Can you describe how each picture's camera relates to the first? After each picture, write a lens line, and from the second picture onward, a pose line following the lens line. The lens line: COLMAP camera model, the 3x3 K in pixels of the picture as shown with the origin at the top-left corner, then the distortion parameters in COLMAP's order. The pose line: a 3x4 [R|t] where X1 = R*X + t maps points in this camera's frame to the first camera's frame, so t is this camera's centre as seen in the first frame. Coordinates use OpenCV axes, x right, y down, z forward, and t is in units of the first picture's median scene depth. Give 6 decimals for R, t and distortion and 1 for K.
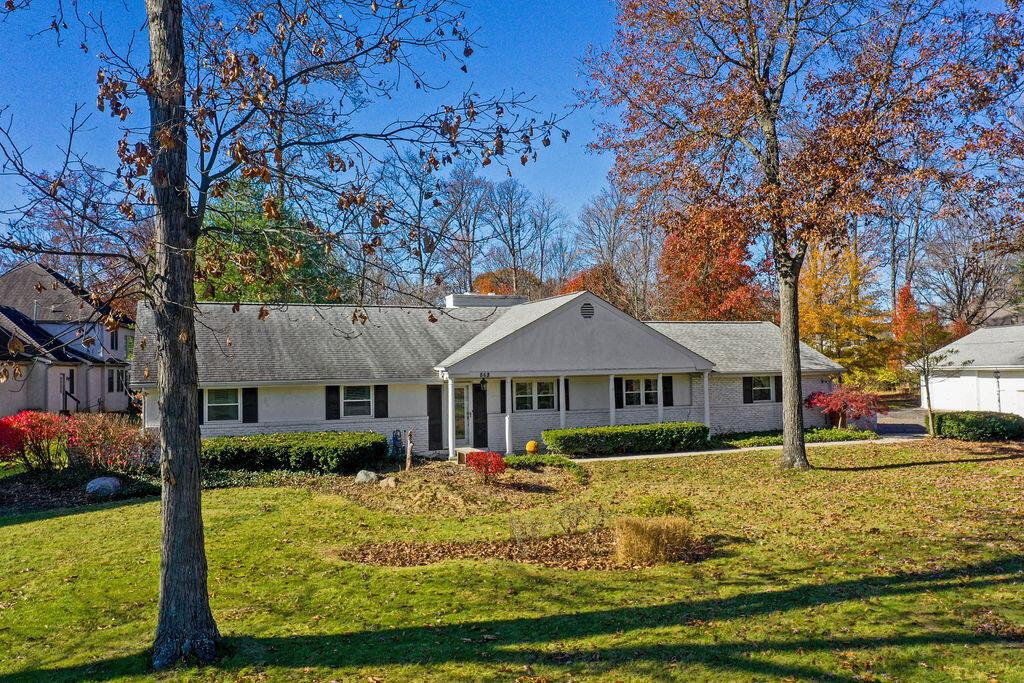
lens RADIAL K [[841.5, 0, 512.0], [0, 841.5, 341.5], [0, 0, 1]] dist [0.012922, -0.005535]
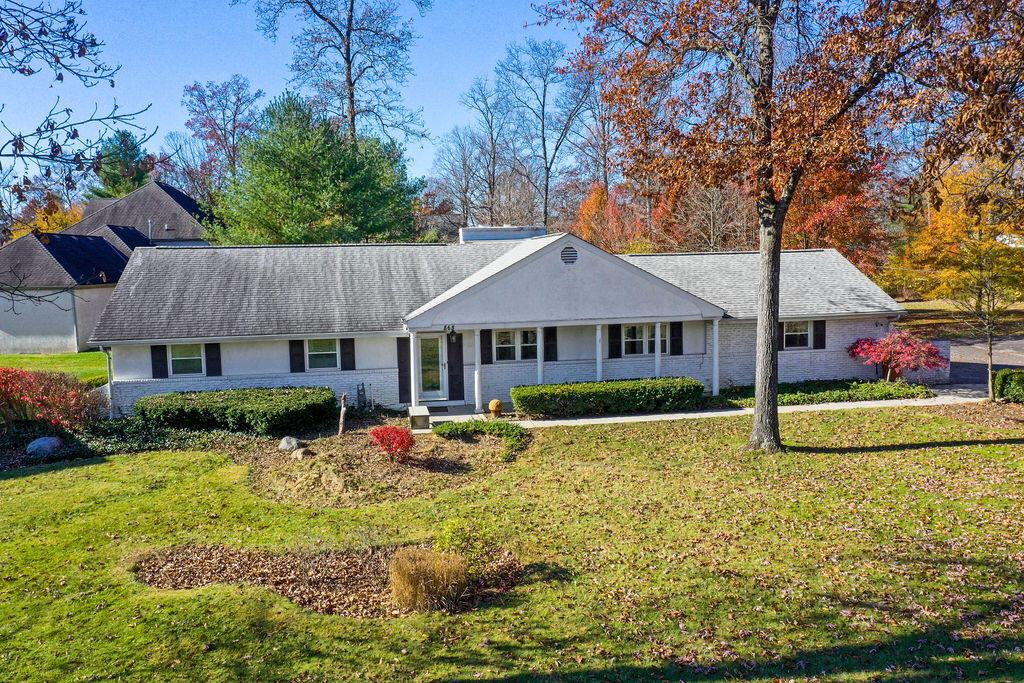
lens RADIAL K [[829.1, 0, 514.3], [0, 829.1, 351.1], [0, 0, 1]] dist [0.001615, 0.001051]
pose [[0.972964, 0.022968, -0.229813, 0.250227], [0.013203, 0.987884, 0.154631, -0.076818], [0.230581, -0.153485, 0.960872, 0.117112]]
